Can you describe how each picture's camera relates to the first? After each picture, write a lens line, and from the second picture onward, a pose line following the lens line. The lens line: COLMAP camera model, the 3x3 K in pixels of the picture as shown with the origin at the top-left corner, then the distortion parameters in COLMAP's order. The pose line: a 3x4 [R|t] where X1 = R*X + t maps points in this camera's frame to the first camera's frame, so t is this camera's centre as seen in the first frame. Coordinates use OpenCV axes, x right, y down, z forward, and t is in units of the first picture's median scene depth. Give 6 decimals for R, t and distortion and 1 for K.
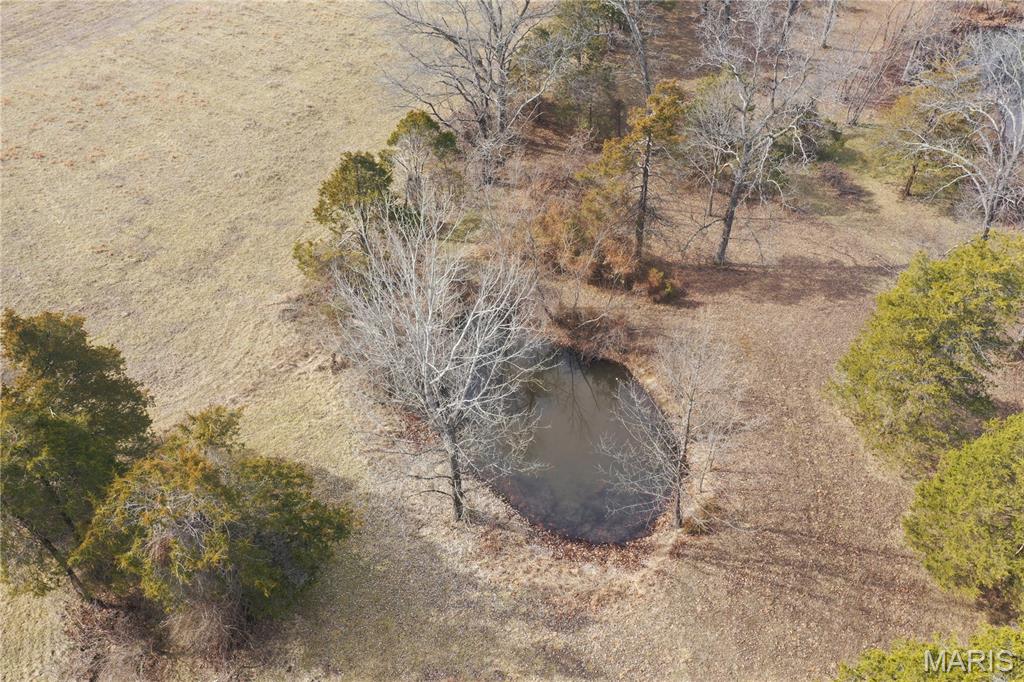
lens RADIAL K [[809.0, 0, 512.0], [0, 809.0, 341.0], [0, 0, 1]] dist [0.000937, -0.003218]
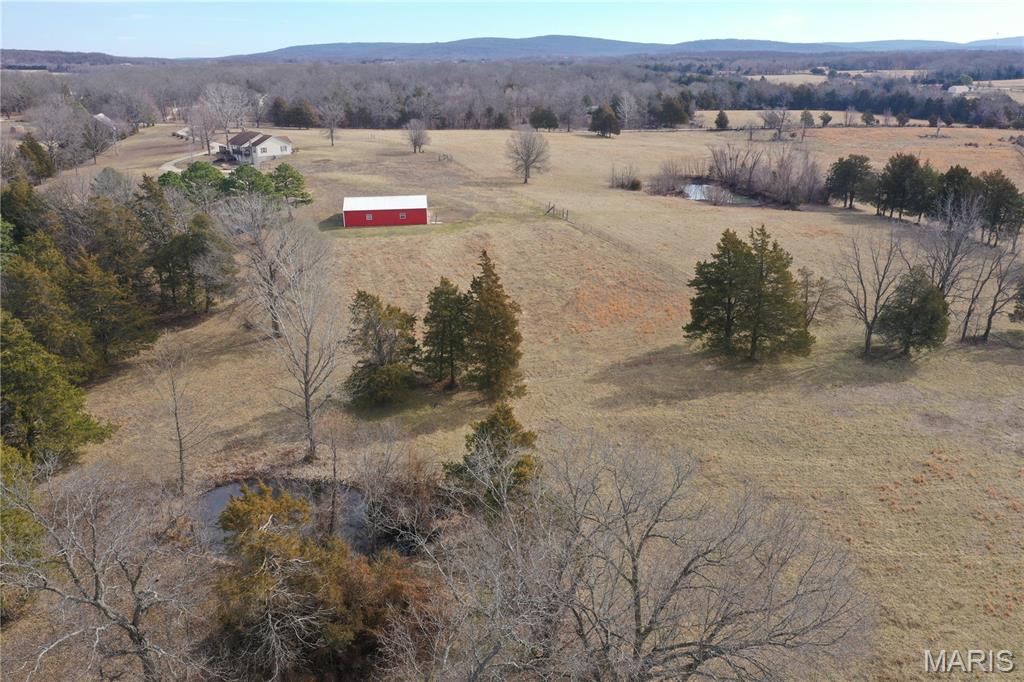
lens RADIAL K [[809.0, 0, 512.0], [0, 809.0, 341.0], [0, 0, 1]] dist [0.000937, -0.003218]
pose [[-0.816062, 0.206839, -0.539685, 0.253417], [-0.378658, 0.514117, 0.769612, -0.752068], [0.436647, 0.832407, -0.341230, 0.844820]]
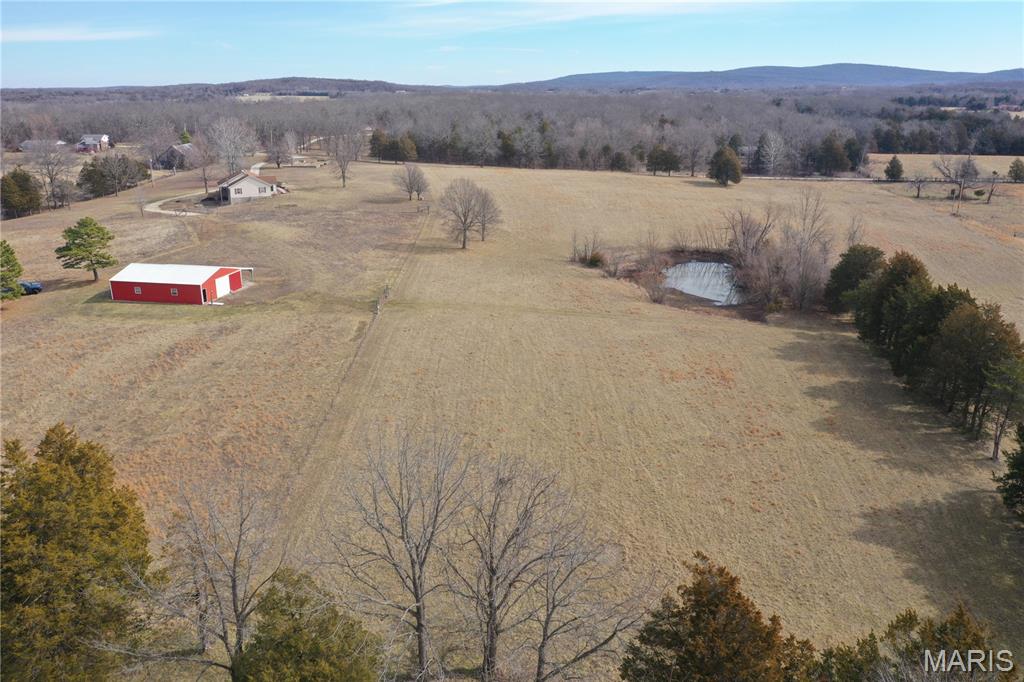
lens RADIAL K [[809.0, 0, 512.0], [0, 809.0, 341.0], [0, 0, 1]] dist [0.000937, -0.003218]
pose [[-0.958648, 0.097264, -0.267457, -0.766177], [-0.183014, 0.509003, 0.841084, -0.693550], [0.217943, 0.855252, -0.470154, 0.773388]]
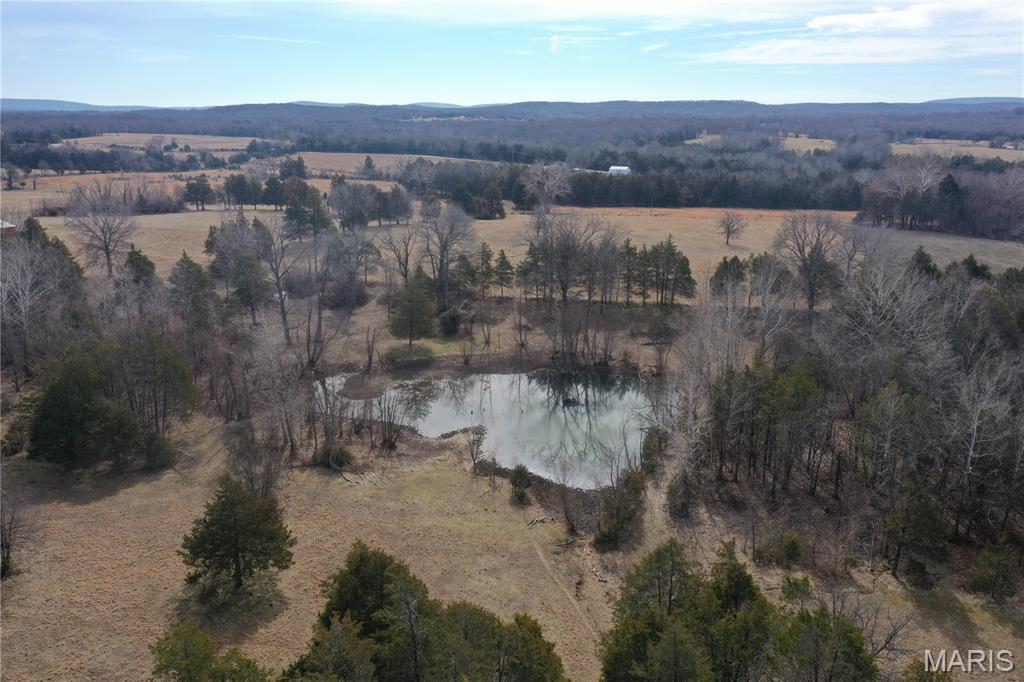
lens RADIAL K [[808.3, 0, 506.8], [0, 808.3, 338.1], [0, 0, 1]] dist [0.004913, 0.003610]
pose [[0.128448, 0.274735, -0.952902, 2.158698], [-0.669193, 0.733143, 0.121170, -0.545750], [0.731903, 0.622111, 0.278021, 0.549357]]
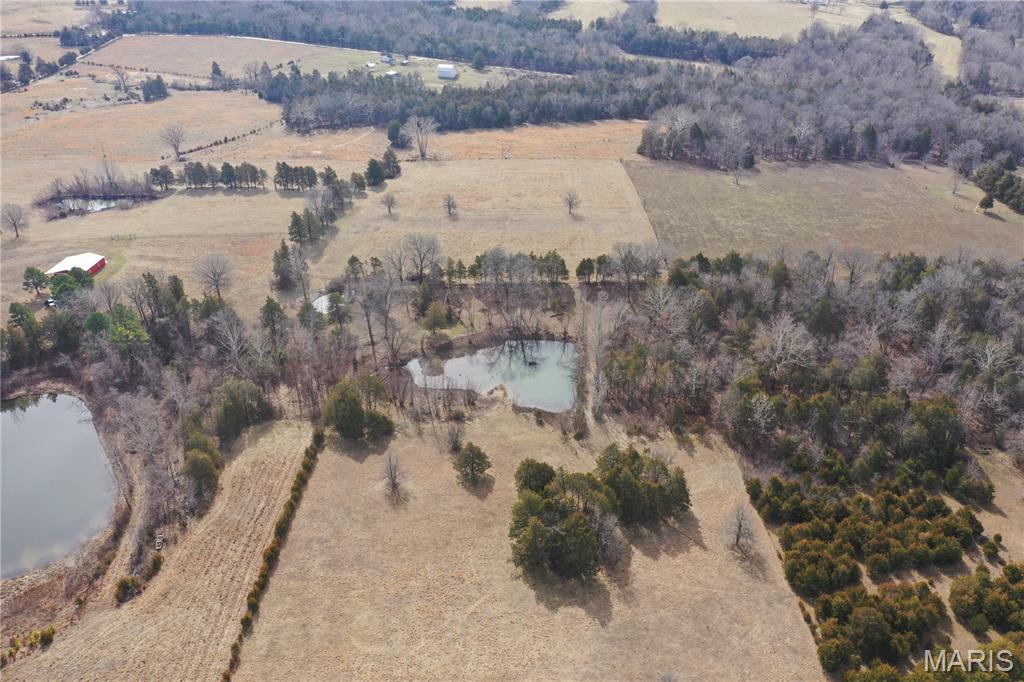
lens RADIAL K [[809.0, 0, 512.0], [0, 809.0, 341.0], [0, 0, 1]] dist [0.000937, -0.003218]
pose [[0.396609, 0.461663, -0.793454, 3.272364], [-0.618756, 0.772929, 0.140434, -0.827895], [0.678116, 0.435257, 0.592207, -0.875223]]
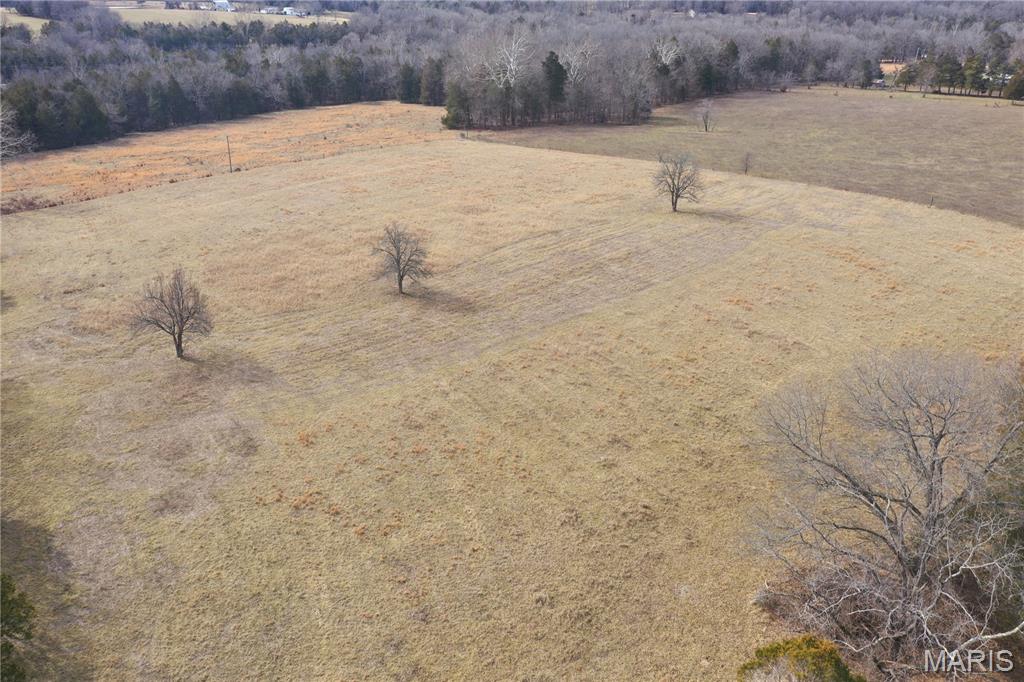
lens RADIAL K [[809.0, 0, 512.0], [0, 809.0, 341.0], [0, 0, 1]] dist [0.000937, -0.003218]
pose [[0.919012, 0.172078, -0.354691, -0.112797], [-0.270948, 0.929235, -0.251215, -0.201621], [0.286363, 0.326972, 0.900603, 0.180614]]
